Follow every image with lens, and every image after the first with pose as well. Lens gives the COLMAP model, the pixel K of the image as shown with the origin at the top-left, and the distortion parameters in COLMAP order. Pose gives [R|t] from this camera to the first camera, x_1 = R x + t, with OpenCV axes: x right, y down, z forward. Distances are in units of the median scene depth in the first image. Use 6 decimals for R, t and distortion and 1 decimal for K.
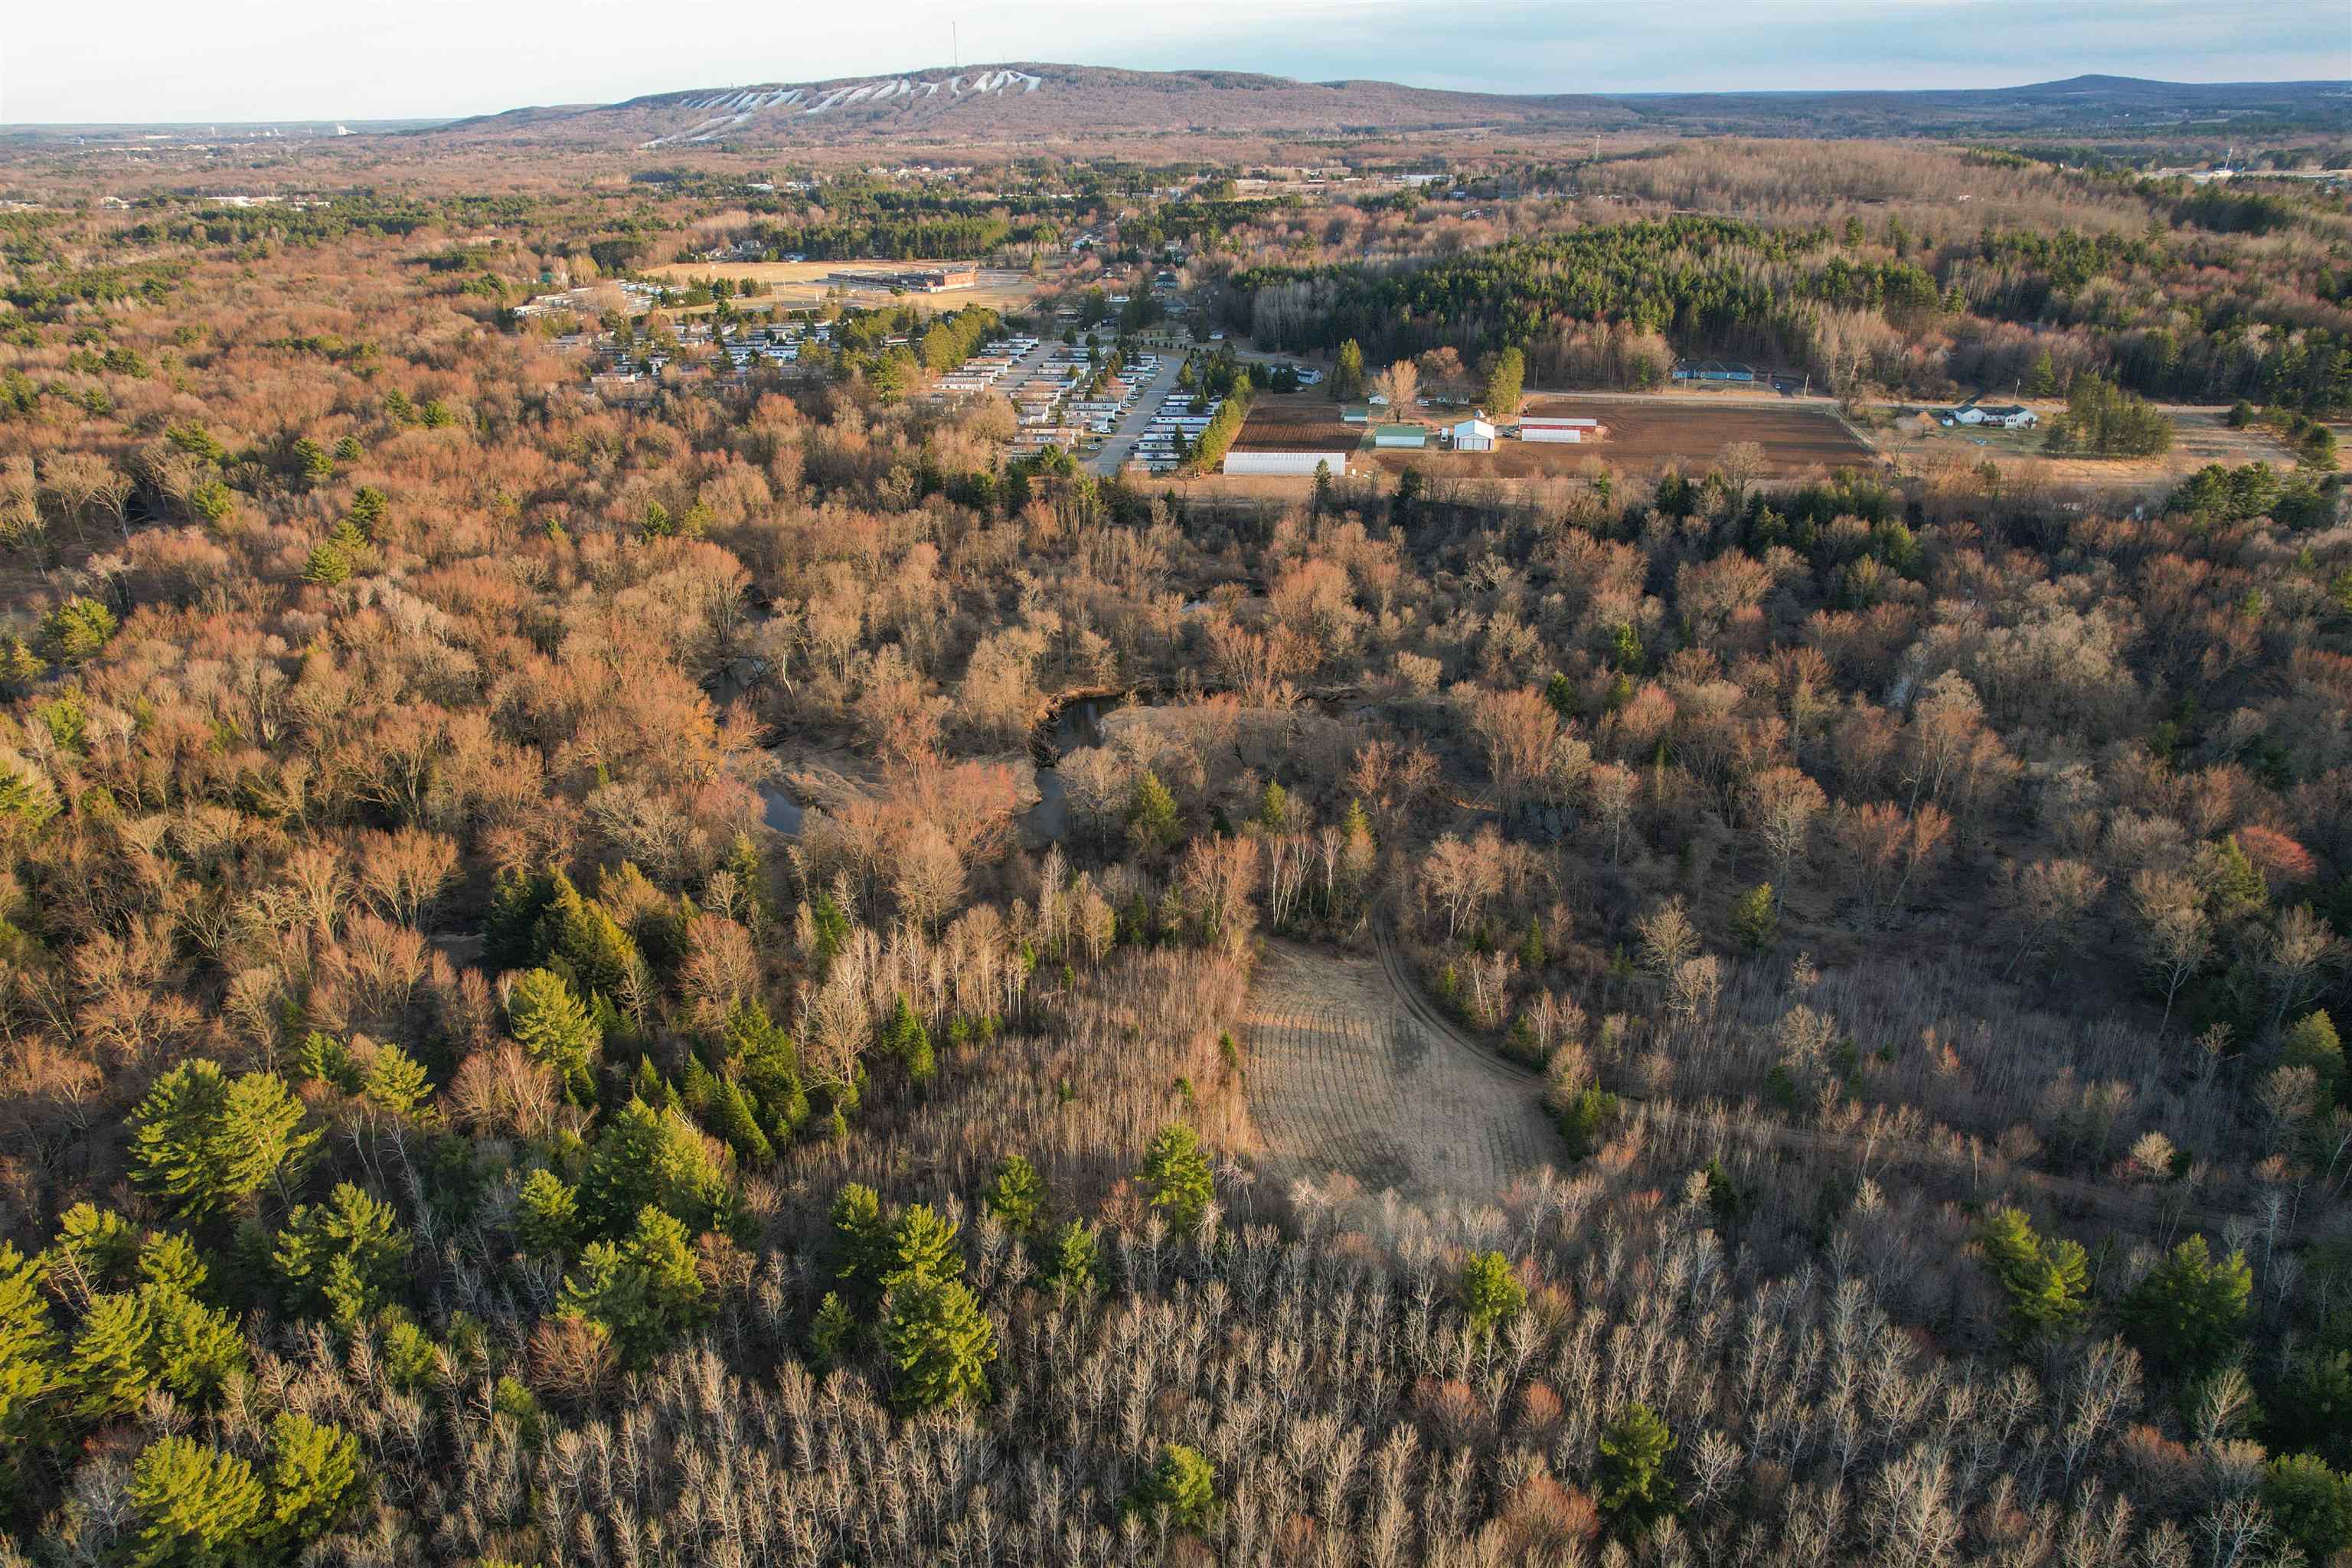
lens RADIAL K [[1519.1, 0, 1175.2], [0, 1519.1, 789.7], [0, 0, 1]] dist [-0.080683, 0.073033]
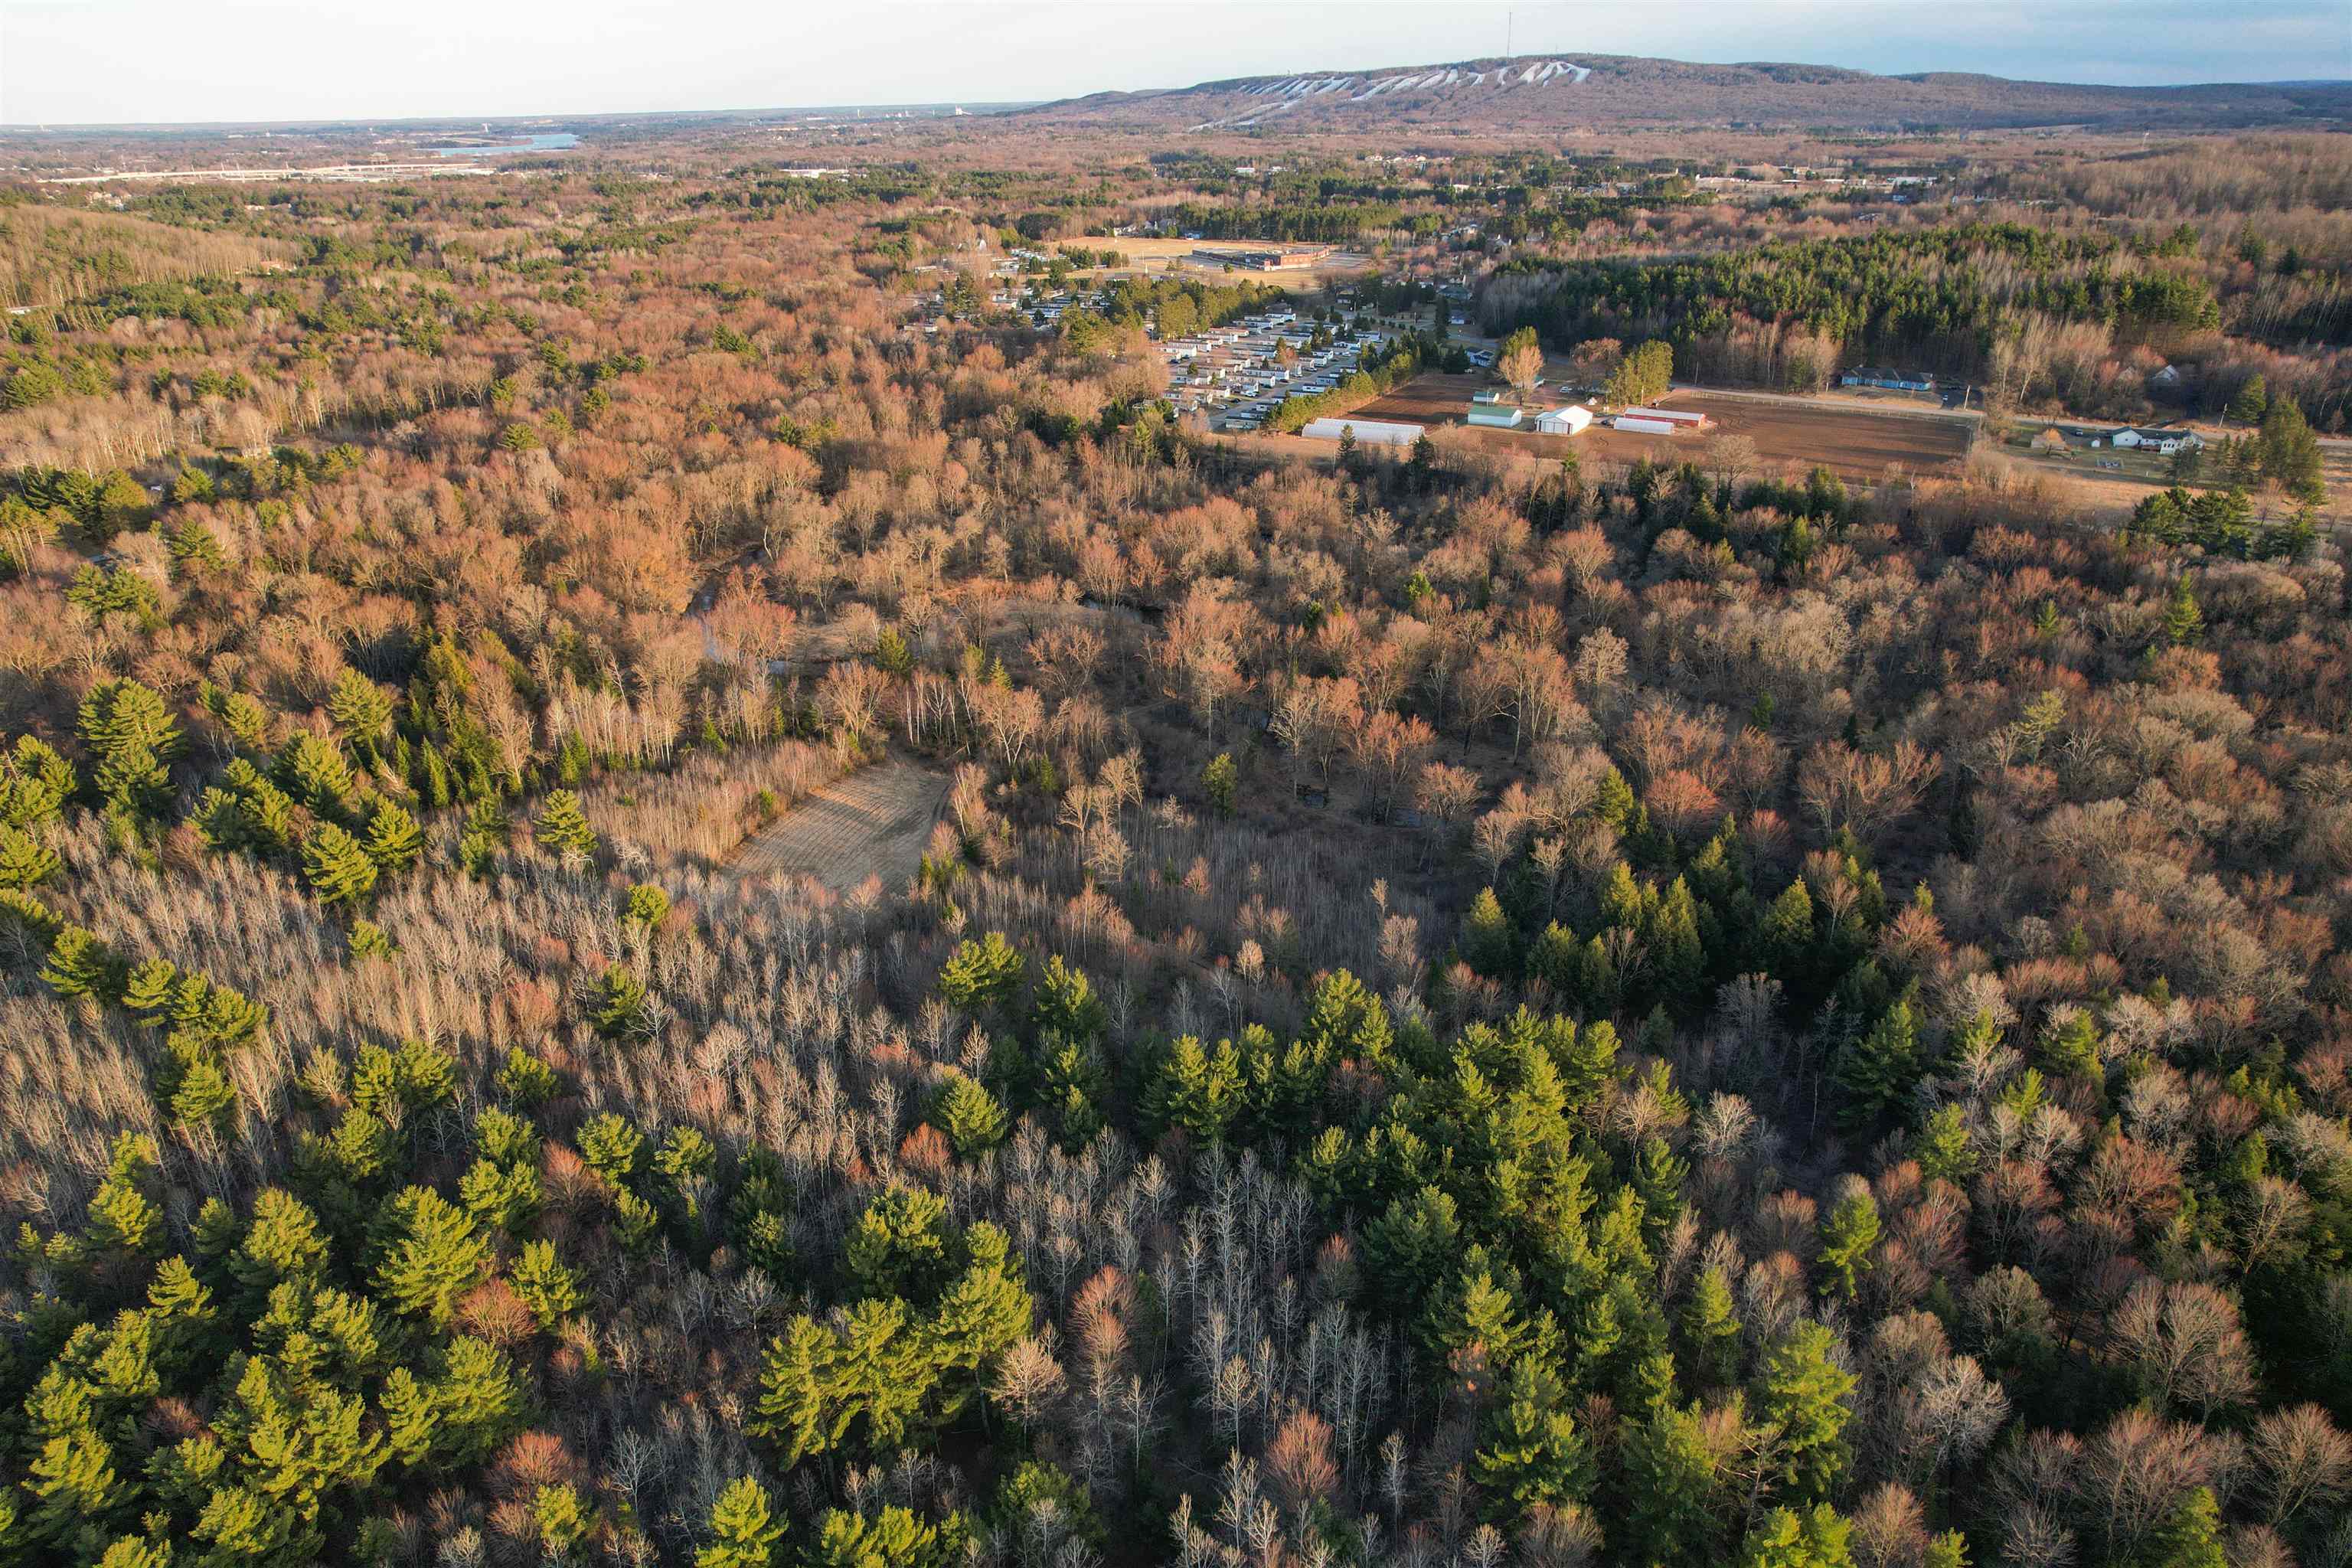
lens RADIAL K [[1519.1, 0, 1165.8], [0, 1519.1, 782.4], [0, 0, 1]] dist [-0.080683, 0.073033]
pose [[0.936820, 0.146530, -0.317644, 0.113878], [-0.145821, 0.988965, 0.026147, 0.009763], [0.317970, 0.021824, 0.947850, -0.026333]]
